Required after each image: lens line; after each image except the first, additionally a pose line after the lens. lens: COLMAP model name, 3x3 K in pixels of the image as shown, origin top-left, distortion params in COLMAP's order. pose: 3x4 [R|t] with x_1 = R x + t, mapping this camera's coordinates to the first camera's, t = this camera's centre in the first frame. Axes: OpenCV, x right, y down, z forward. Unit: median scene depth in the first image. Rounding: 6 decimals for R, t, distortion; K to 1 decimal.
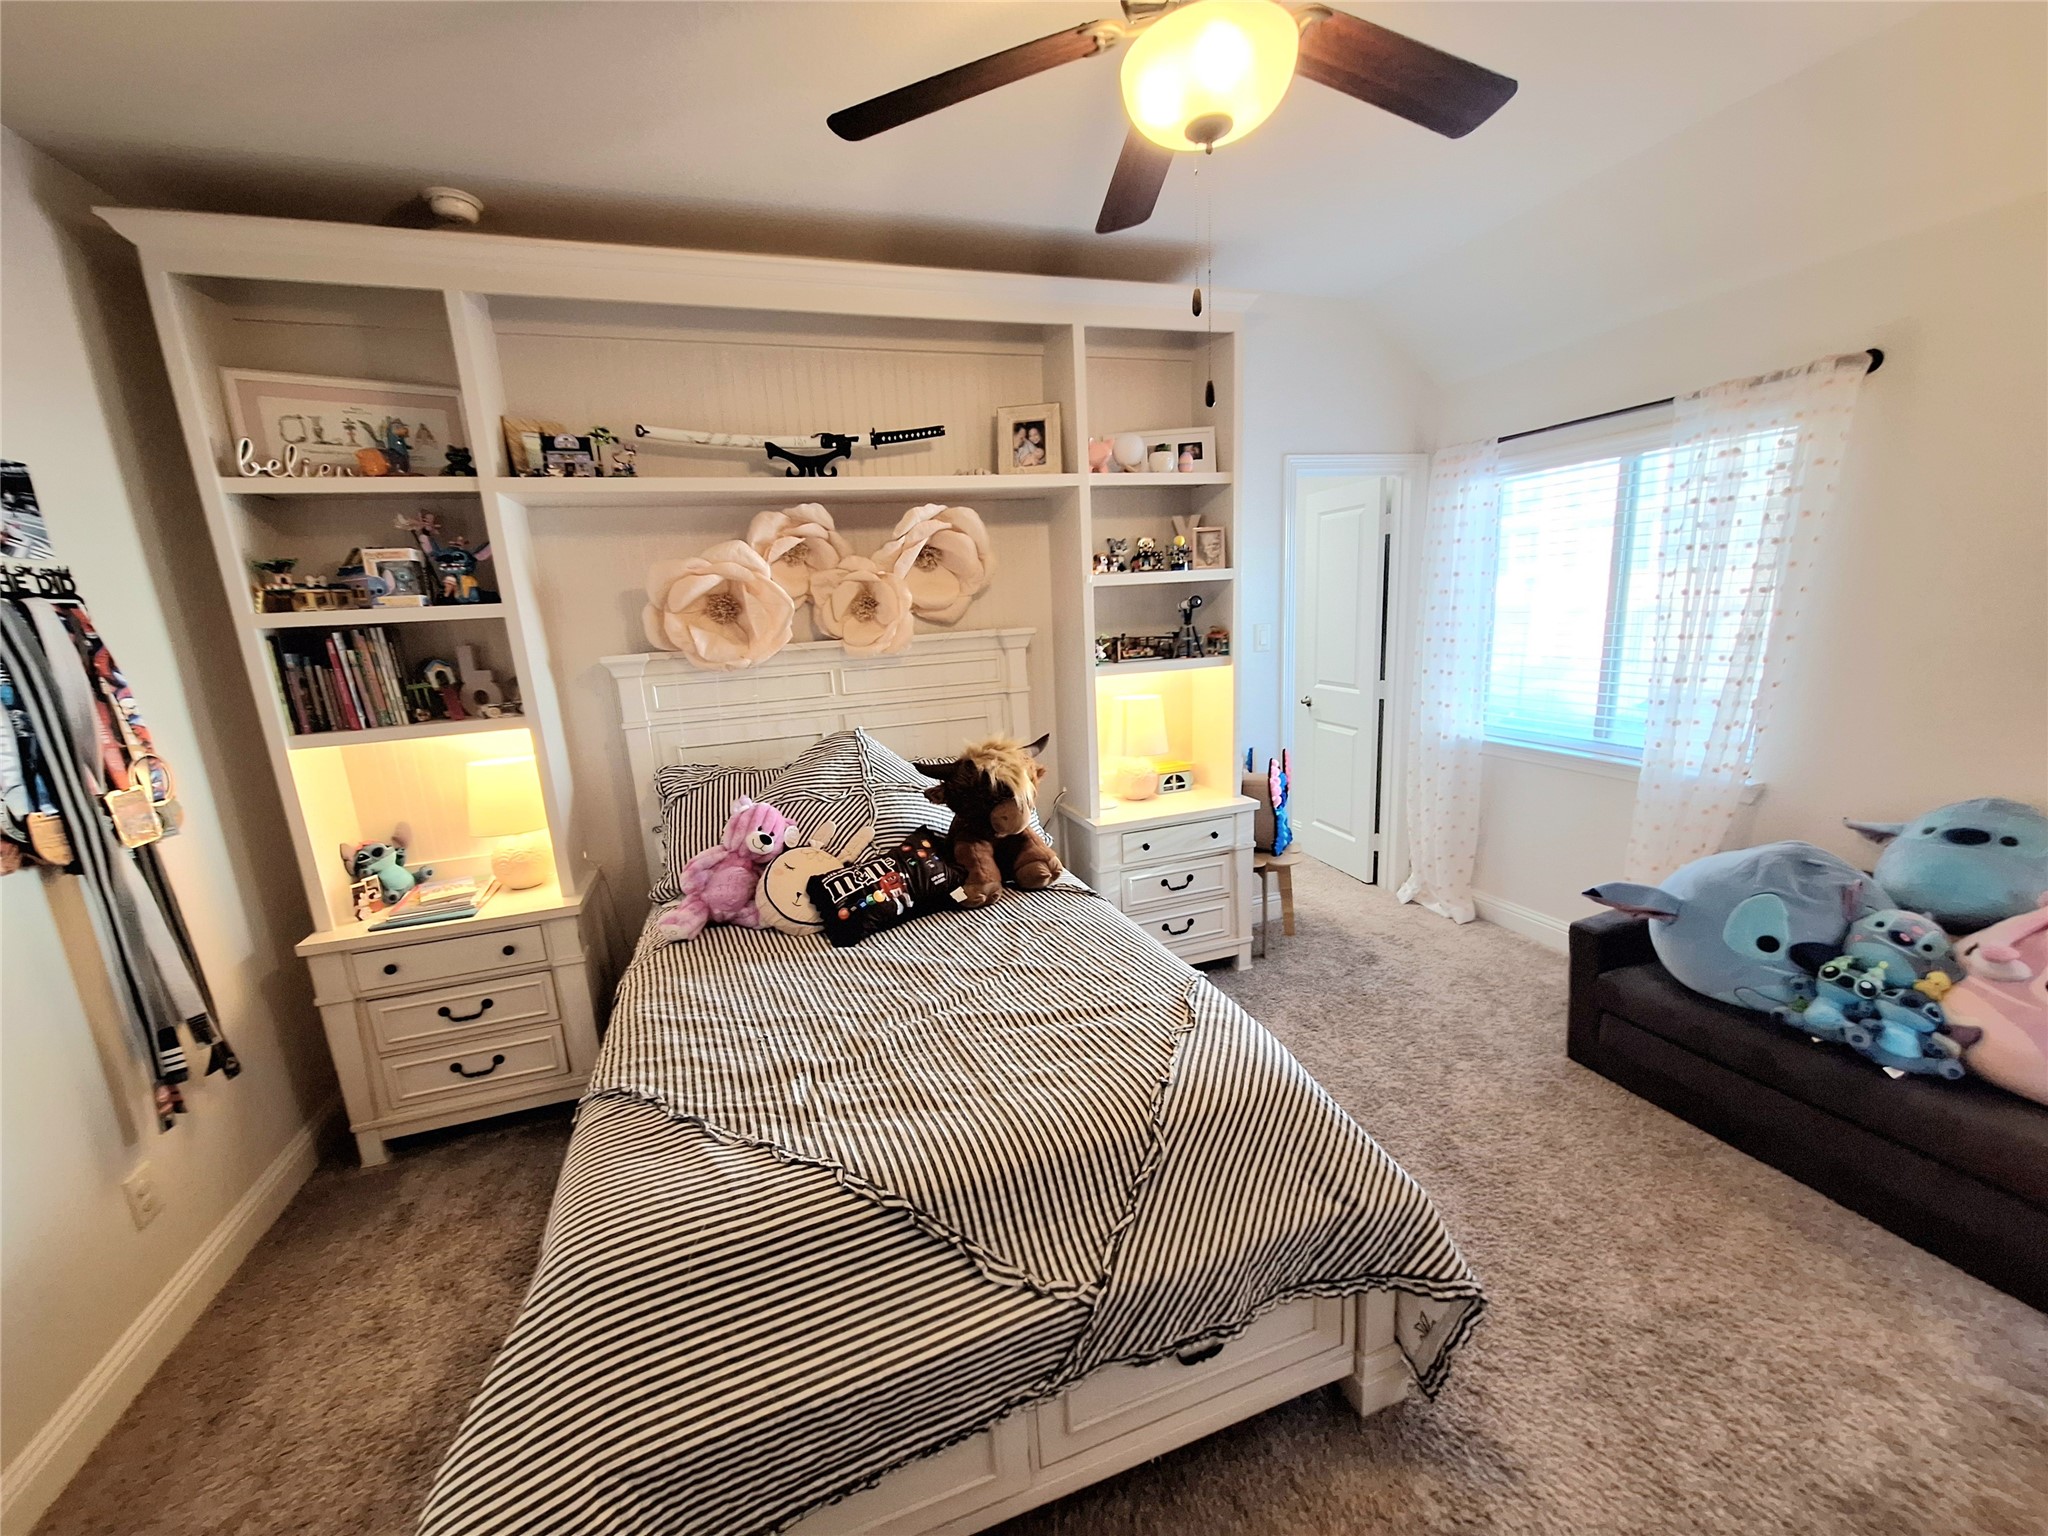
lens RADIAL K [[804.4, 0, 1007.9], [0, 804.4, 782.7], [0, 0, 1]] dist [-0.001348, 0.000417]
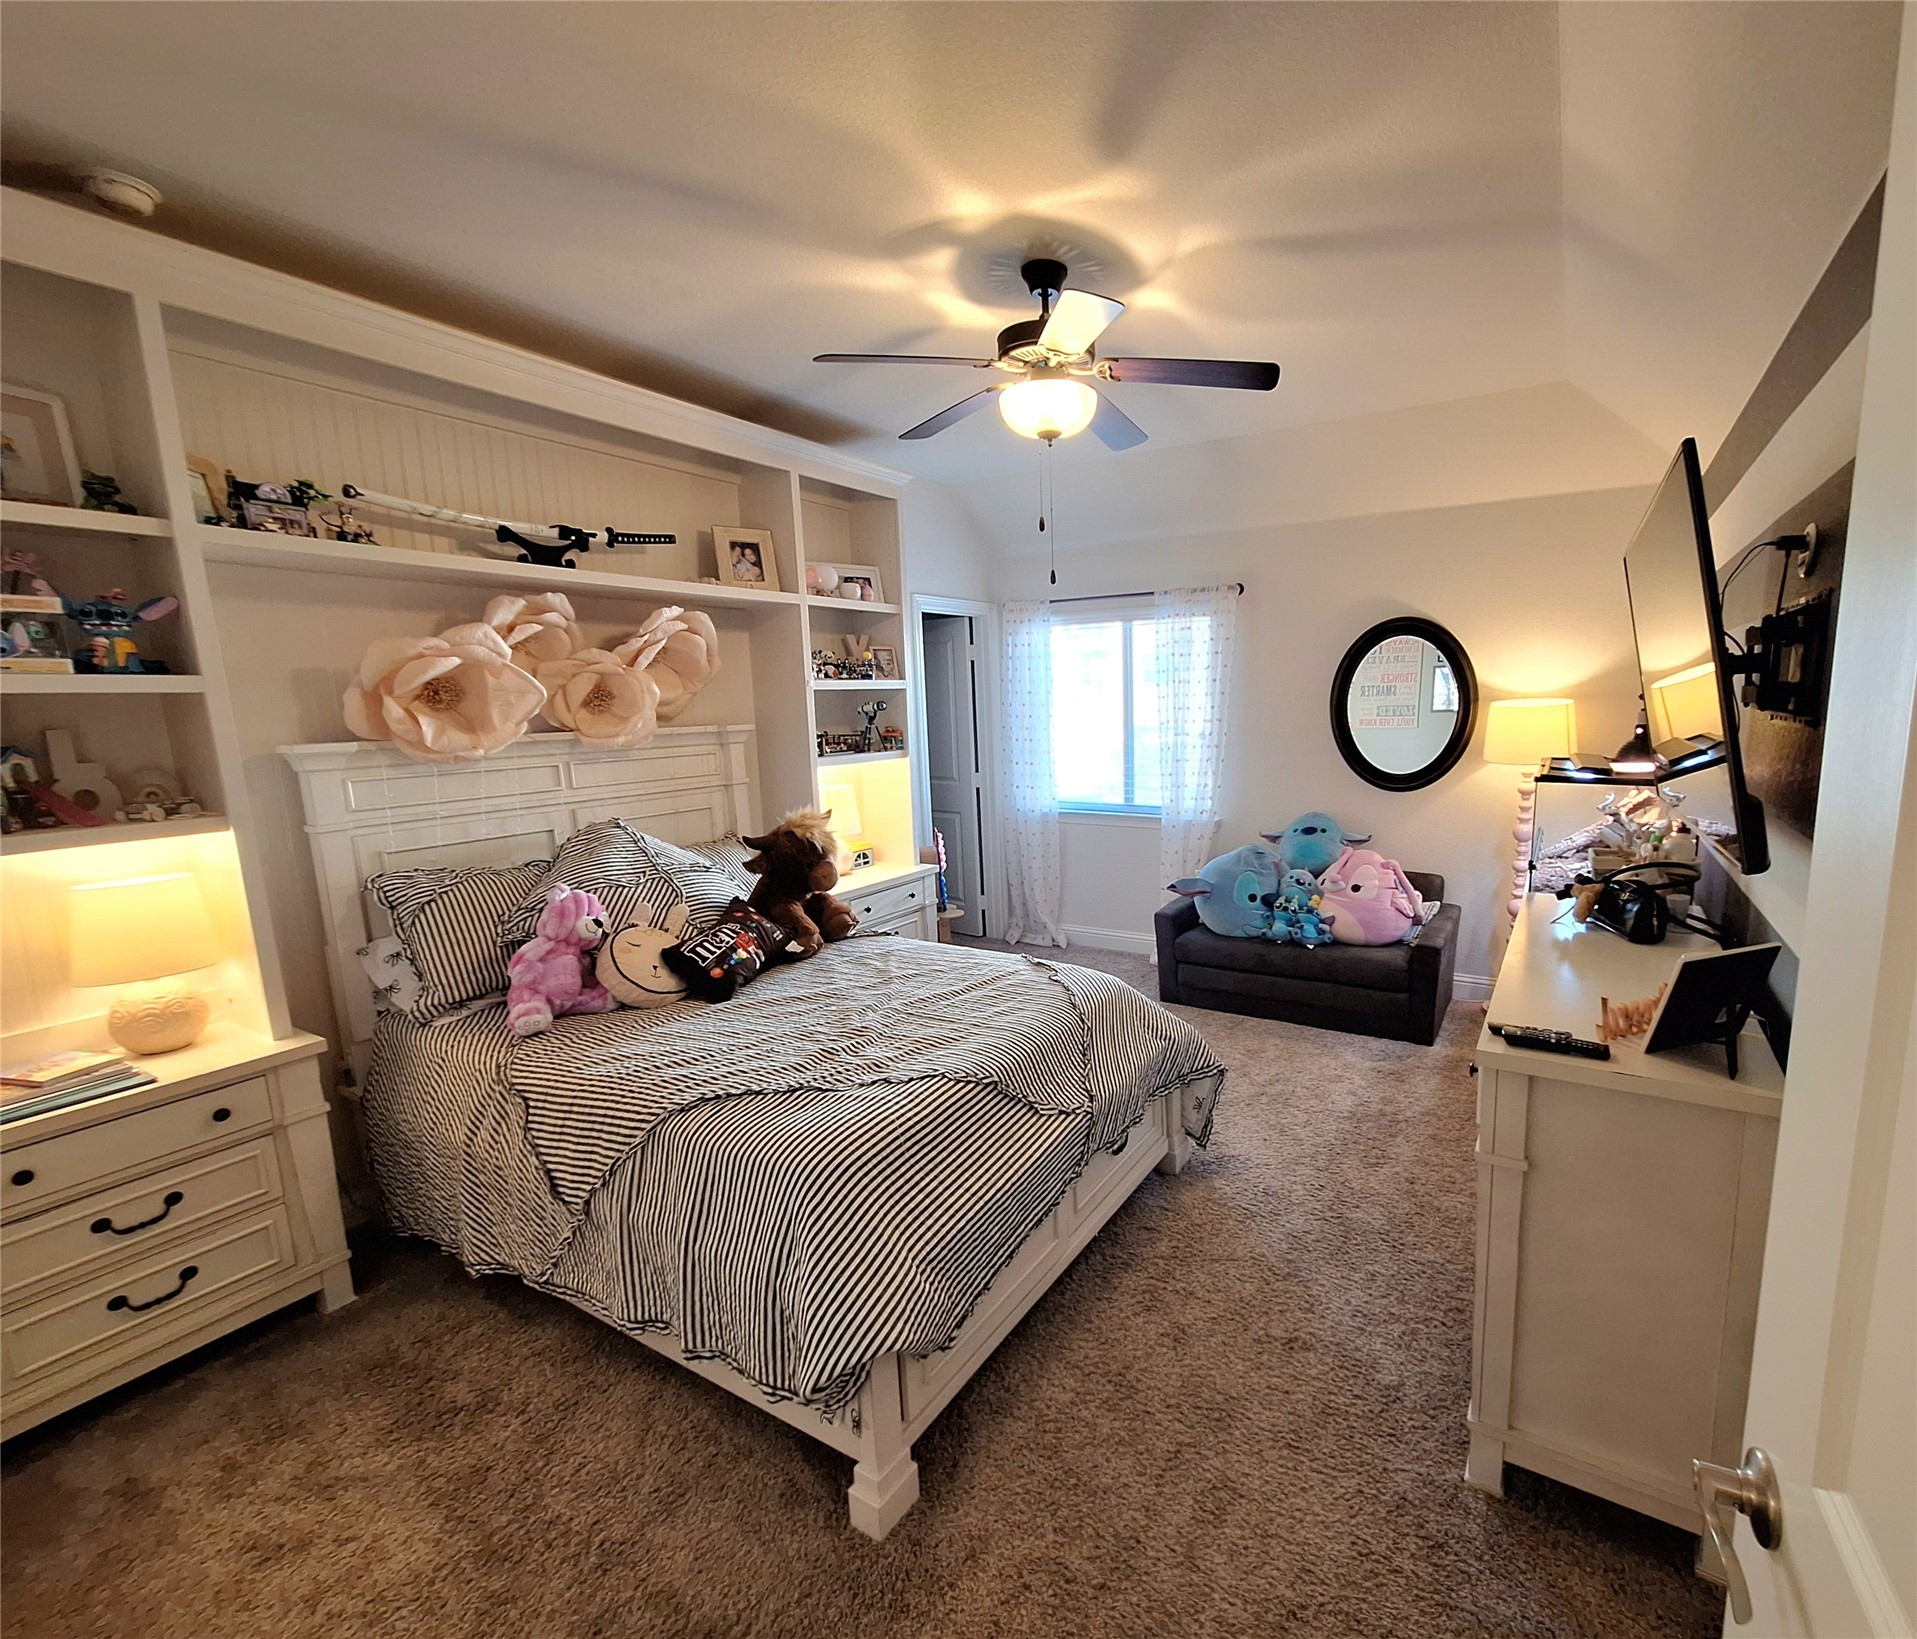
lens RADIAL K [[1051.1, 0, 959.4], [0, 1051.1, 881.0], [0, 0, 1]] dist [-0.003453, -0.000415]
pose [[0.756527, -0.071441, 0.650048, -0.760016], [0.123479, 0.991740, -0.034712, 0.112647], [-0.642199, 0.106528, 0.759100, -0.266901]]
